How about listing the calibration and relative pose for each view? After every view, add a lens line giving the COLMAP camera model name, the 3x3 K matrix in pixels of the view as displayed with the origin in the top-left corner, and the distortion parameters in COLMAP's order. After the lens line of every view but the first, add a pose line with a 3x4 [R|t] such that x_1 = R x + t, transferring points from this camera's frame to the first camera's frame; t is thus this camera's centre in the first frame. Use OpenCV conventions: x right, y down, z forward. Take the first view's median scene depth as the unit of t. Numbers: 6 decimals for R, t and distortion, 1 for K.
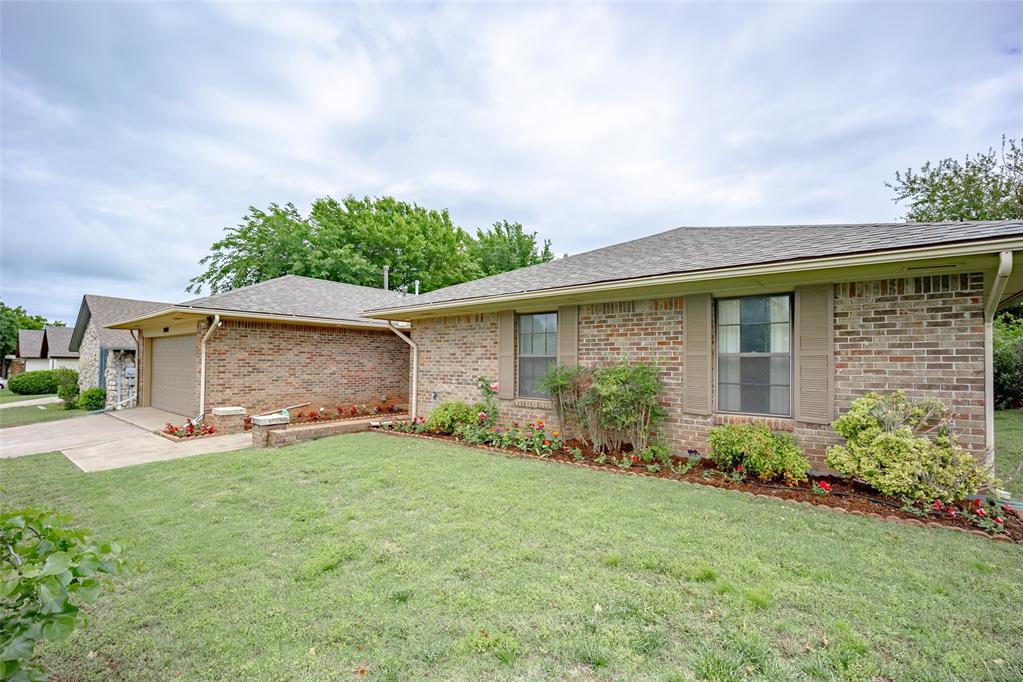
lens RADIAL K [[426.4, 0, 493.0], [0, 426.4, 356.7], [0, 0, 1]] dist [-0.006229, 0.000226]
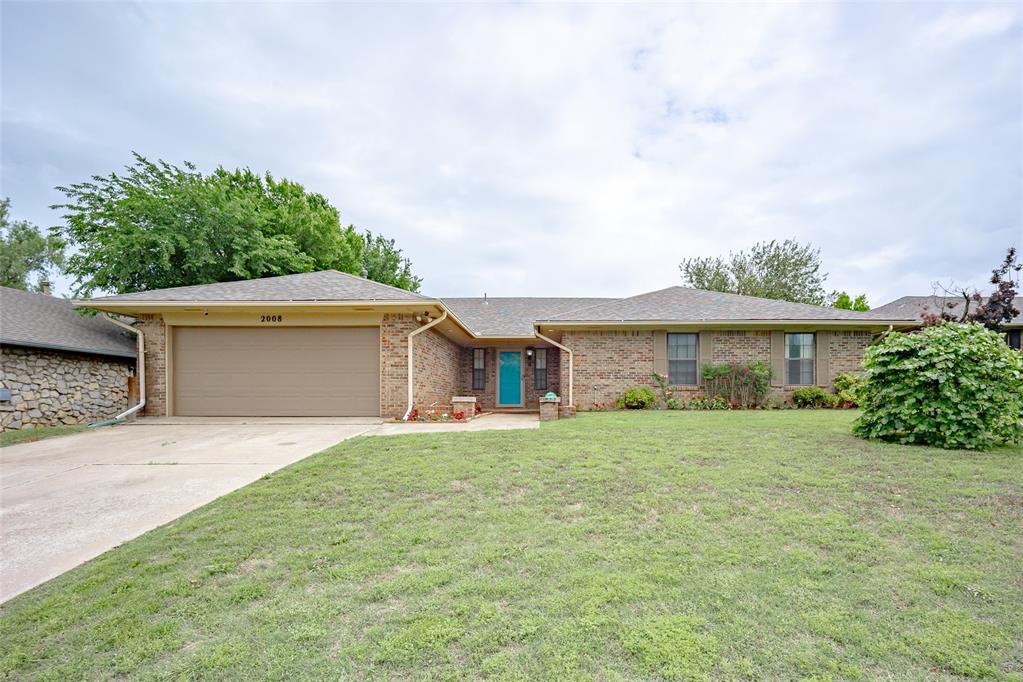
lens RADIAL K [[479.8, 0, 516.2], [0, 479.8, 404.5], [0, 0, 1]] dist [-0.002416, -0.000208]
pose [[0.800353, -0.009626, 0.599452, -1.044422], [-0.004886, 0.999733, 0.022577, 0.092430], [-0.599510, -0.020999, 0.800092, -0.071544]]
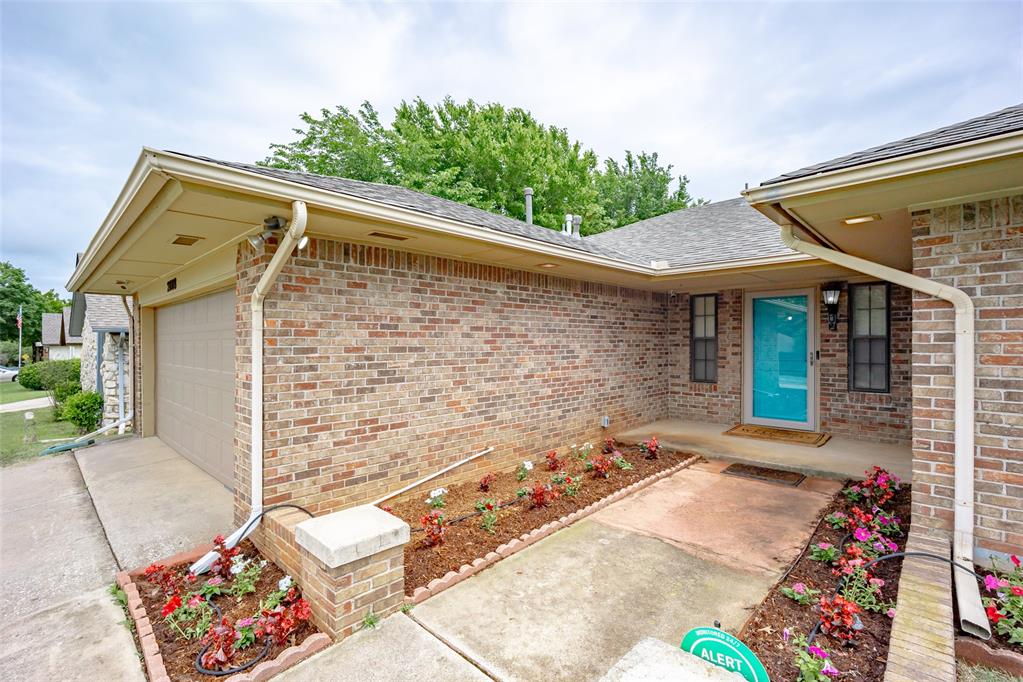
lens RADIAL K [[457.0, 0, 502.1], [0, 457.0, 343.6], [0, 0, 1]] dist [-0.007530, -0.000304]
pose [[0.996953, -0.013243, -0.076876, -0.408705], [0.014414, 0.999788, 0.014694, -0.001613], [0.076665, -0.015758, 0.996932, 0.581693]]
